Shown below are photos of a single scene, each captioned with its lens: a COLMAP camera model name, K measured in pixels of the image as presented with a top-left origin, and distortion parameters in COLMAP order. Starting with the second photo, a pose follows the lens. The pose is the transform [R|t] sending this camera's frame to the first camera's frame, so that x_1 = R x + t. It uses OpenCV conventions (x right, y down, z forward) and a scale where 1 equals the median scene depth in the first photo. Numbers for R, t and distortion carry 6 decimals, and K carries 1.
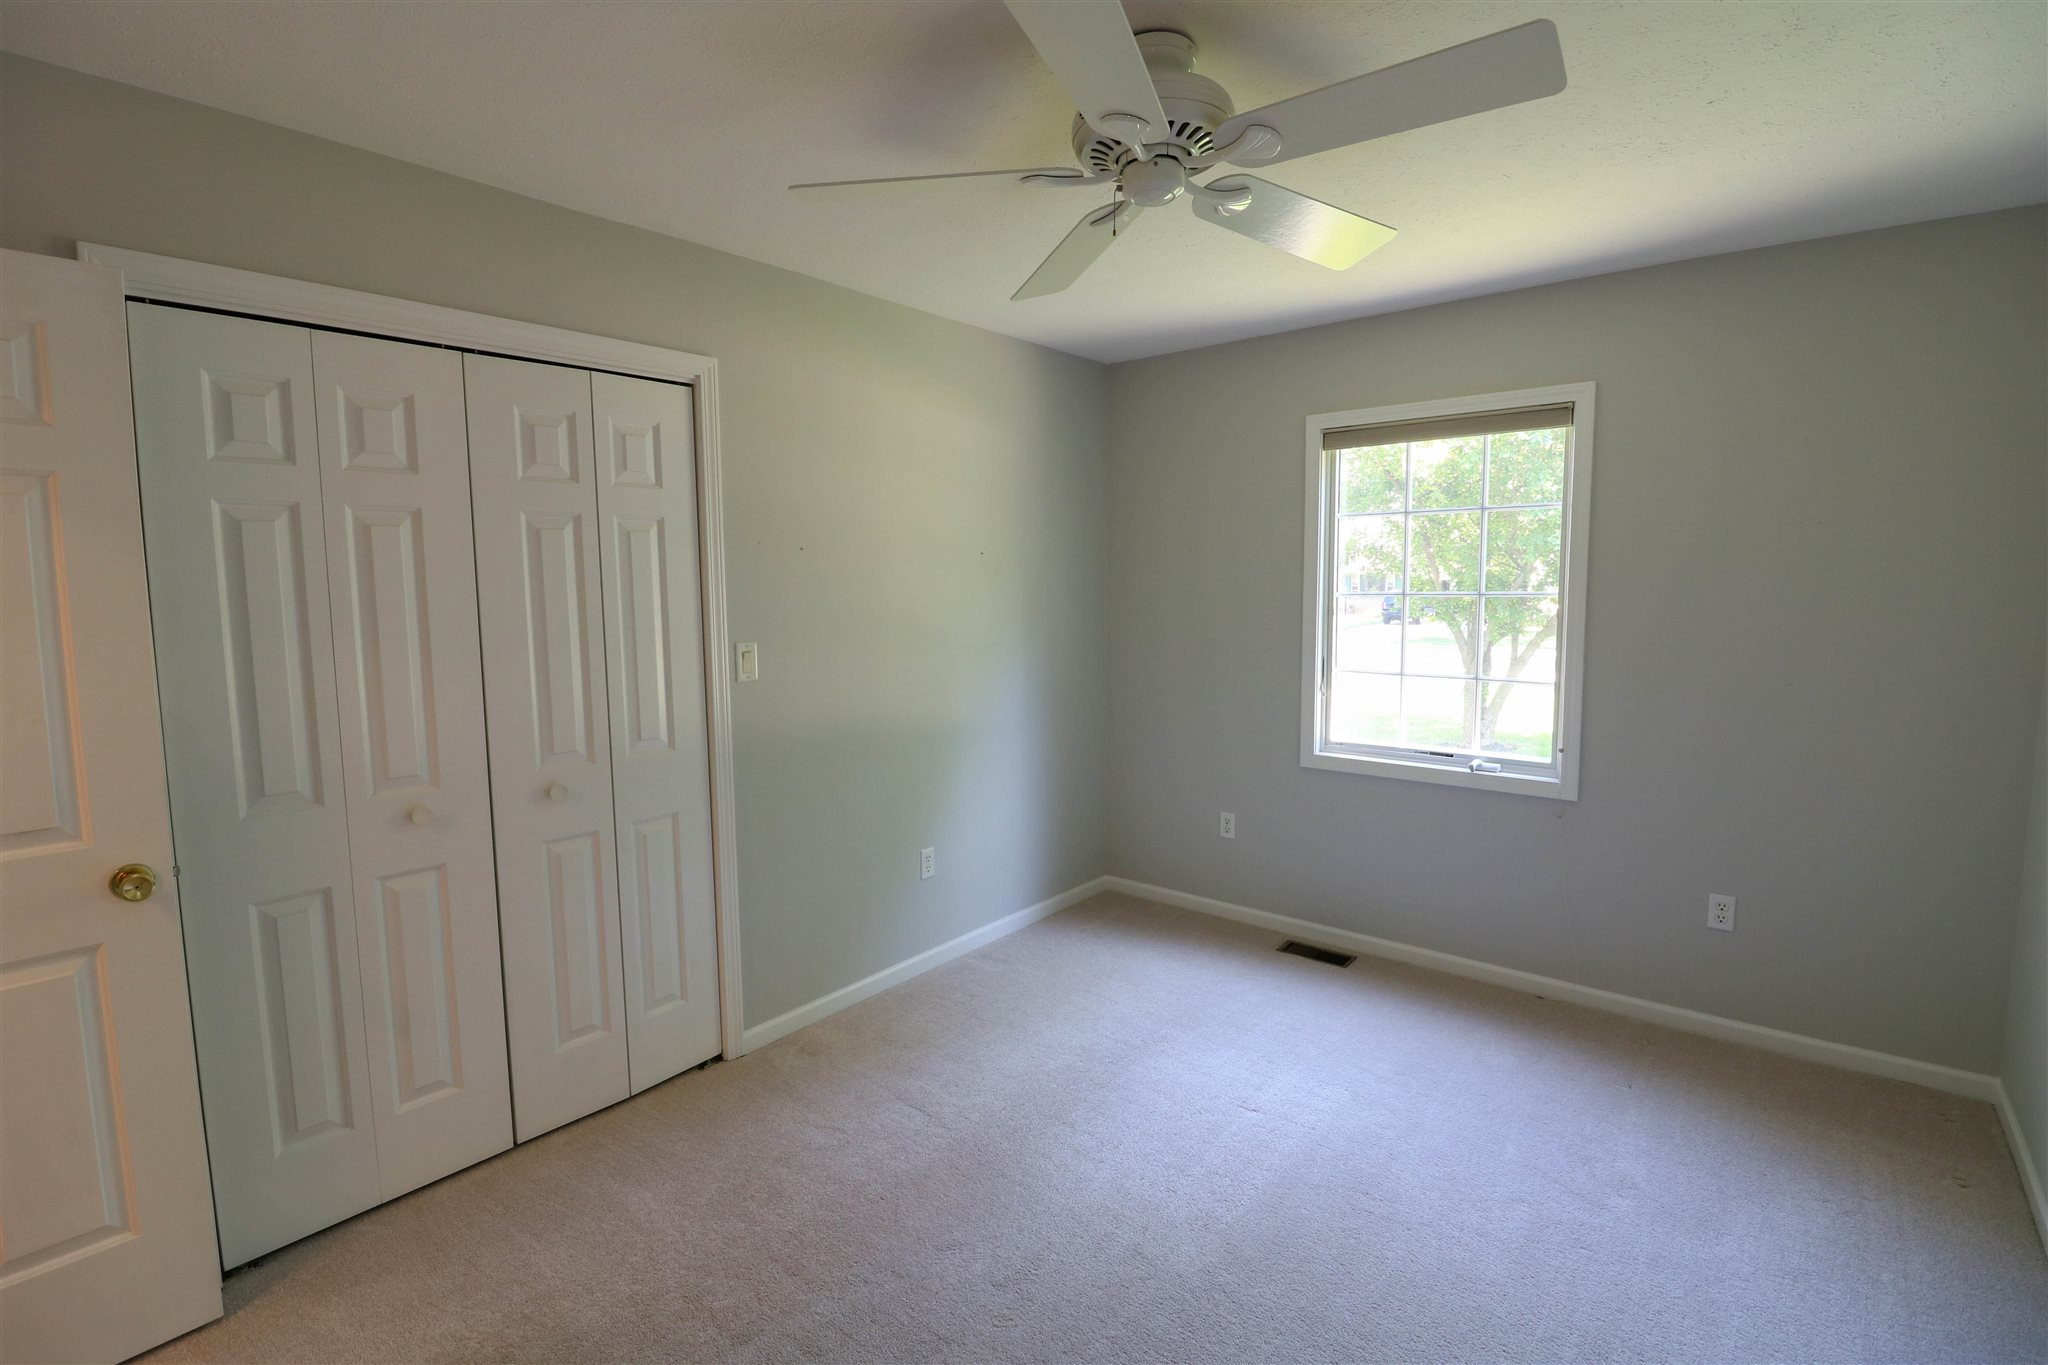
lens RADIAL K [[939.0, 0, 1029.2], [0, 939.0, 670.5], [0, 0, 1]] dist [-0.014918, -0.005122]
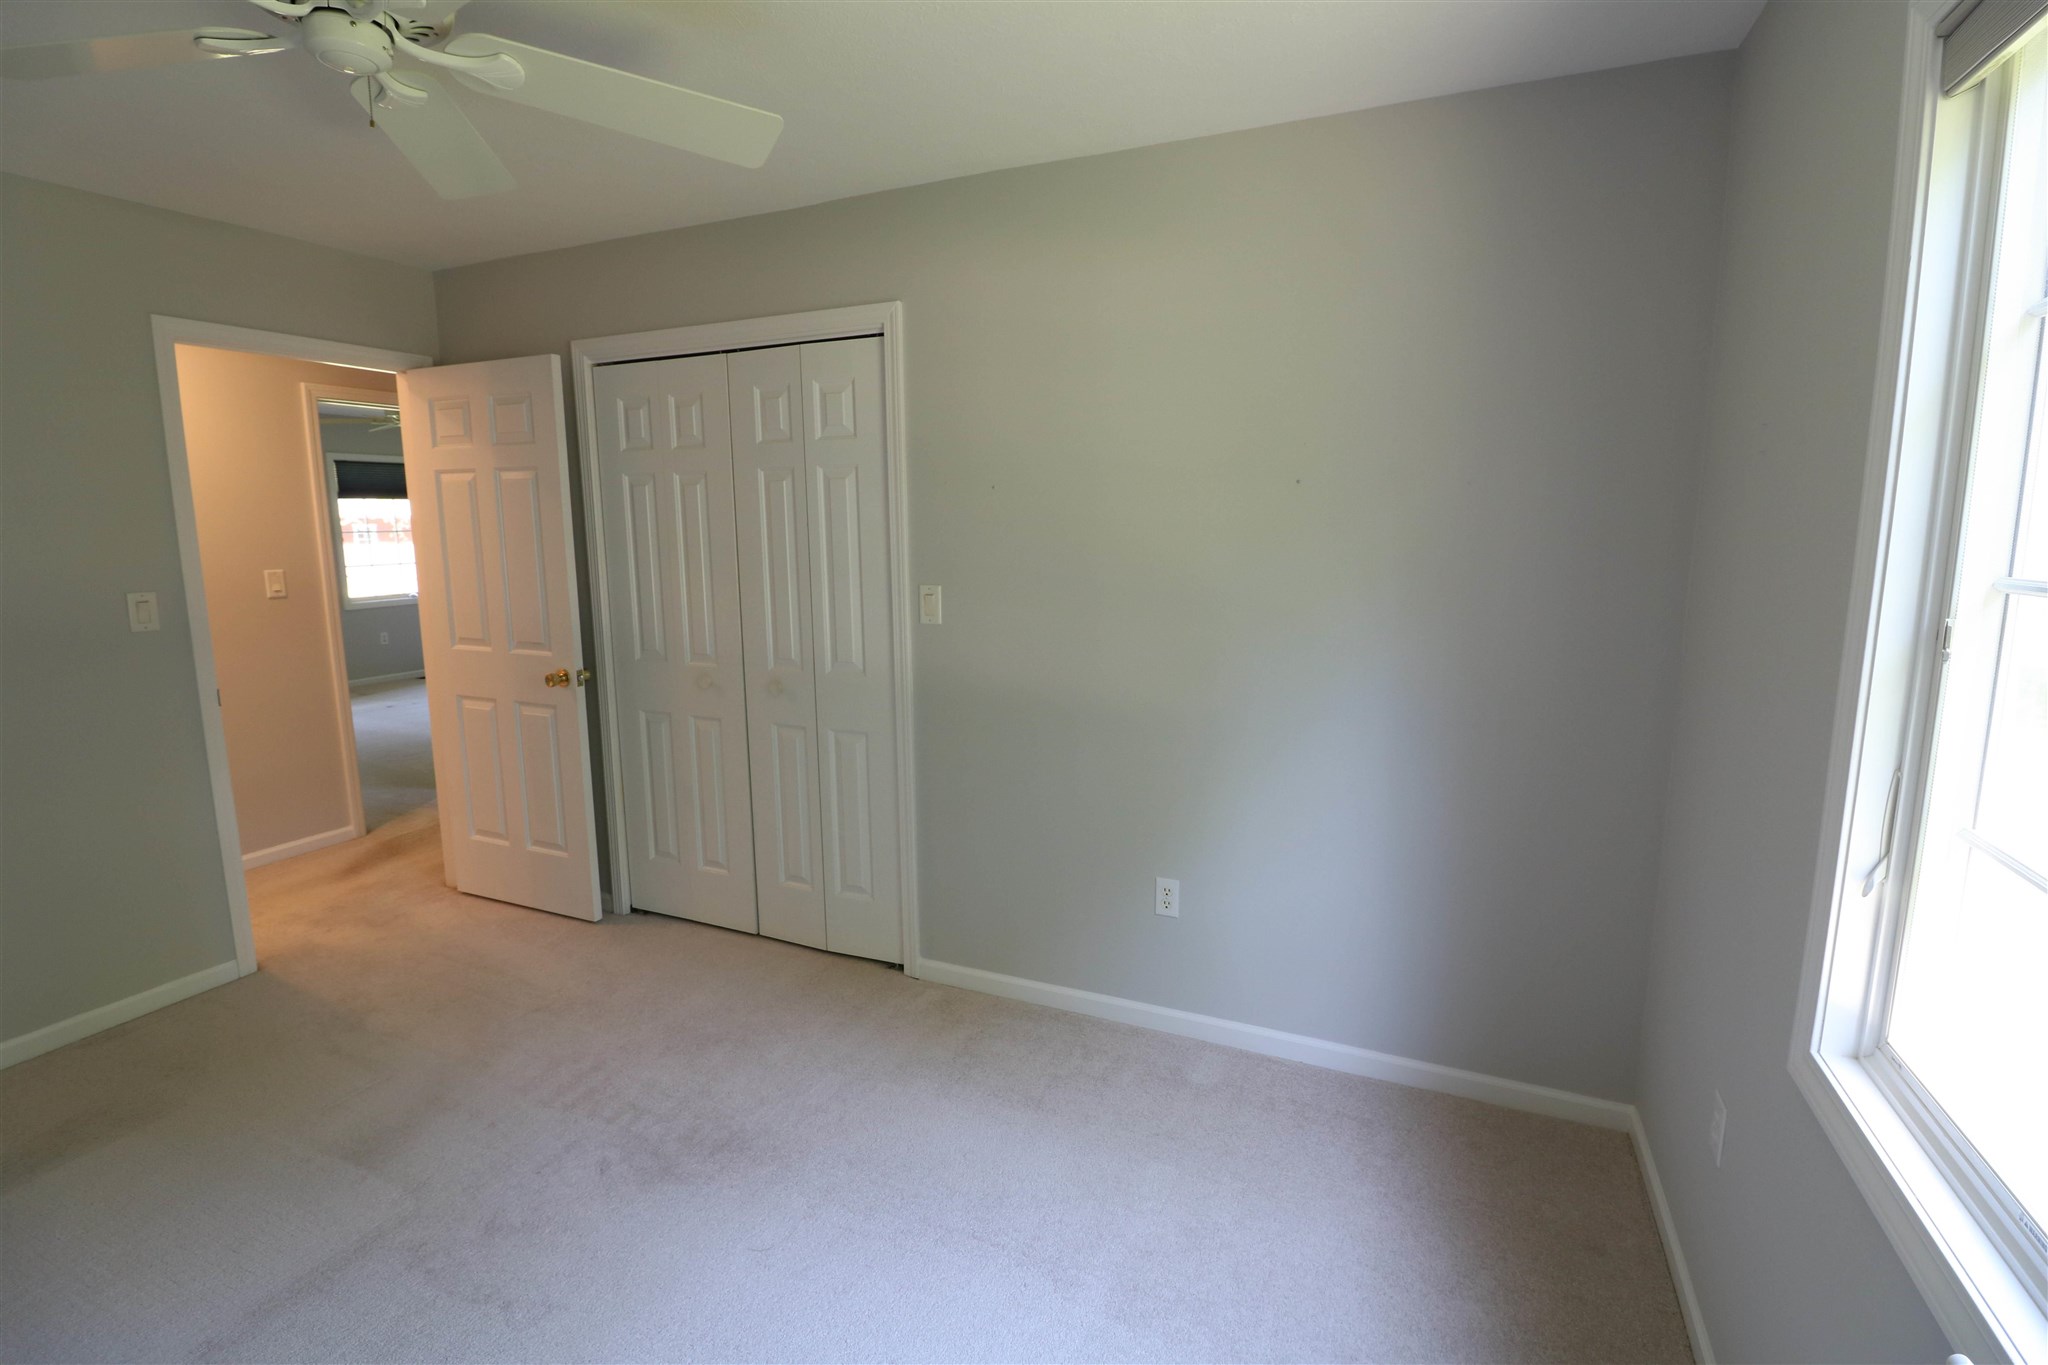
lens RADIAL K [[939.0, 0, 1025.6], [0, 939.0, 671.2], [0, 0, 1]] dist [-0.014918, -0.005122]
pose [[0.272558, 0.154723, -0.949617, 0.657644], [-0.098955, 0.986259, 0.132291, -0.077901], [0.957037, 0.057913, 0.284123, 0.781473]]
